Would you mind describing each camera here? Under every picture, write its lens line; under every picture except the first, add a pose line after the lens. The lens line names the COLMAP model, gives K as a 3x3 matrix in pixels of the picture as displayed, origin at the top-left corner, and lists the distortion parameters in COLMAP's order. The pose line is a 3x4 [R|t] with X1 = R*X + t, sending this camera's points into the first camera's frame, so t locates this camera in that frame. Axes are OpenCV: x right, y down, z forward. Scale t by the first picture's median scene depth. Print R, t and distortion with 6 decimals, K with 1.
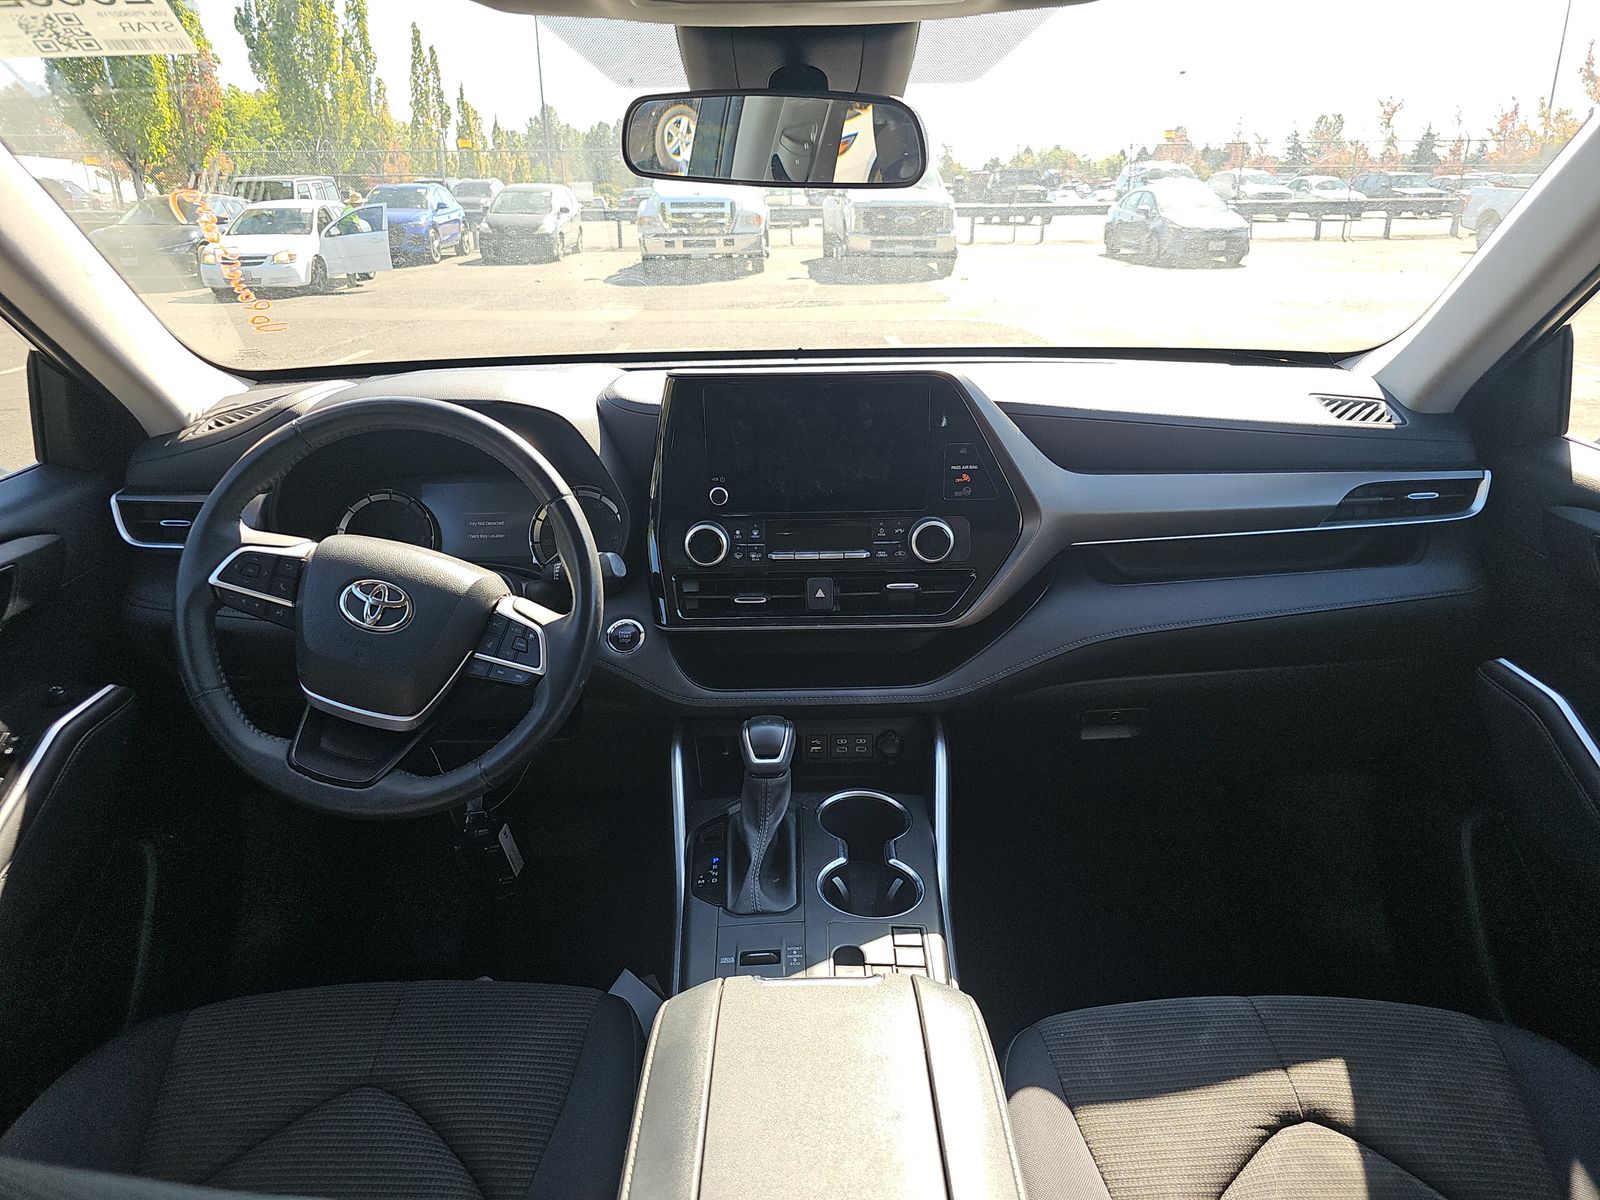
lens RADIAL K [[1077.7, 0, 799.0], [0, 1077.7, 597.3], [0, 0, 1]] dist [0.029002, -0.005850]
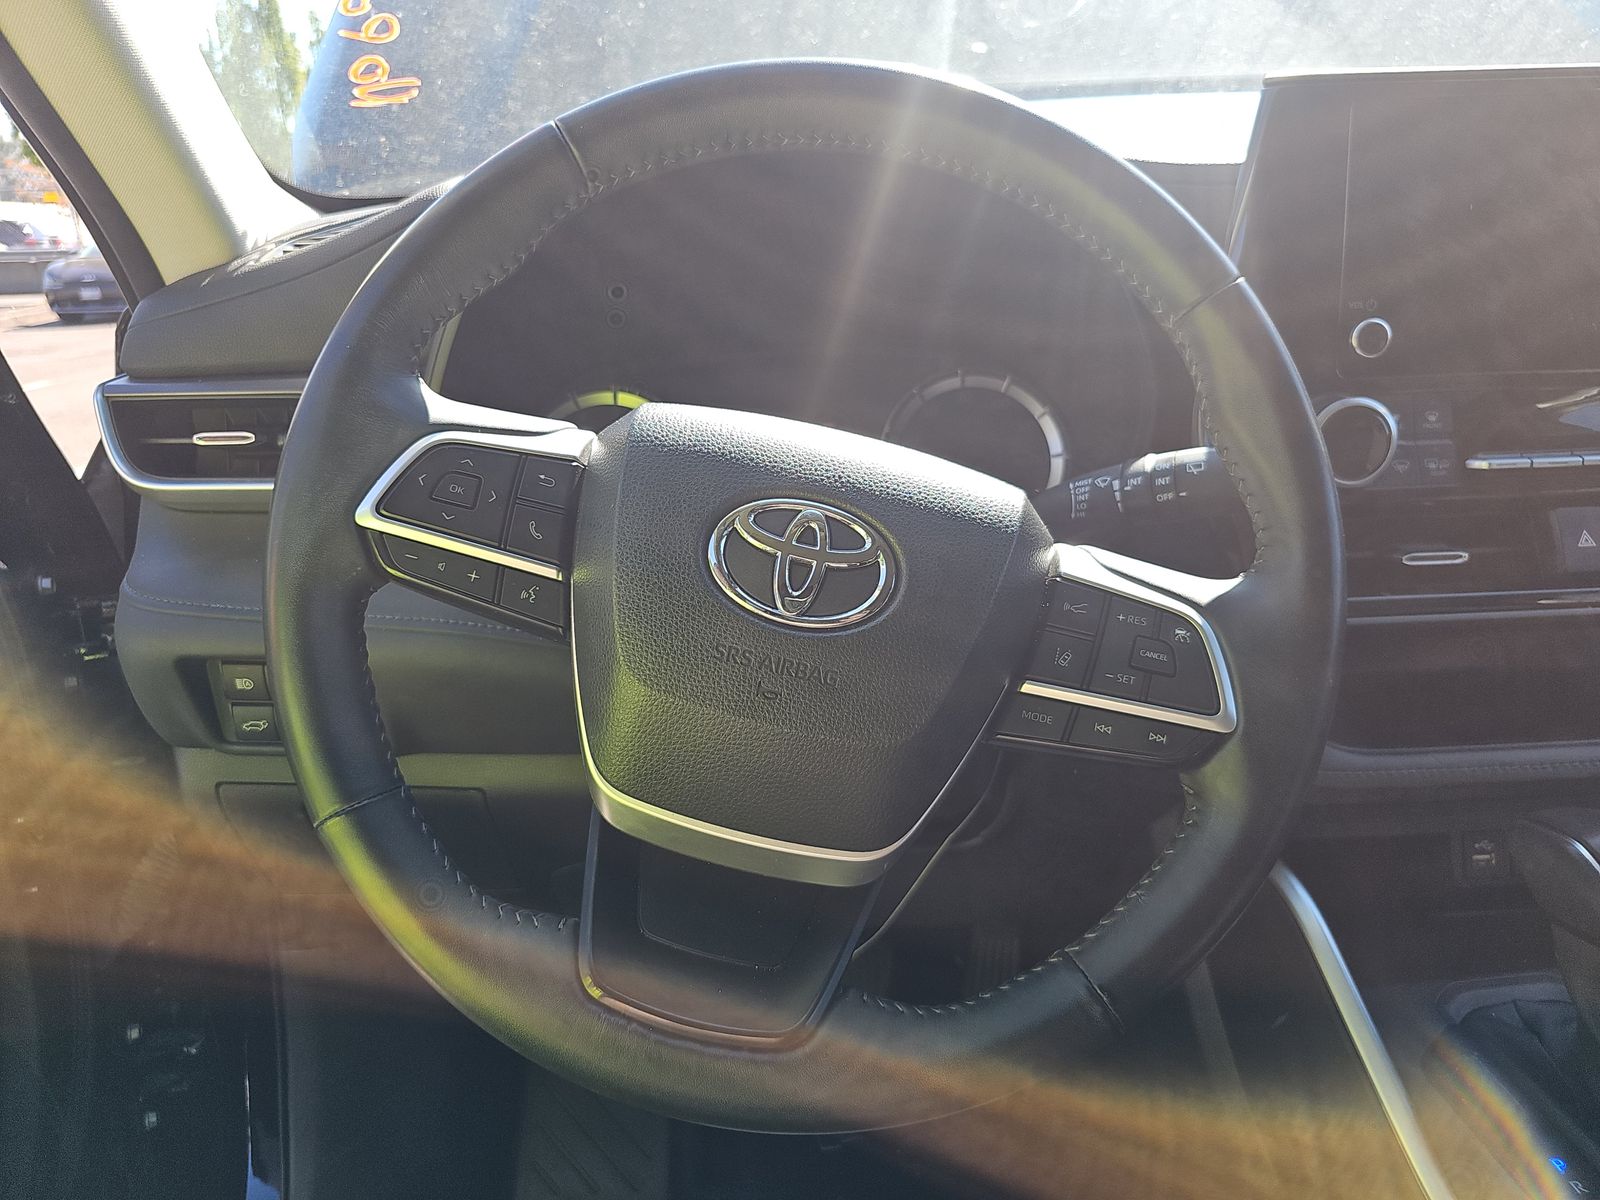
lens RADIAL K [[1077.7, 0, 799.9], [0, 1077.7, 603.5], [0, 0, 1]] dist [0.029002, -0.005850]
pose [[0.999392, -0.028184, 0.020507, -0.388108], [0.028531, 0.999451, -0.016841, 0.026798], [-0.020021, 0.017416, 0.999648, 0.601838]]
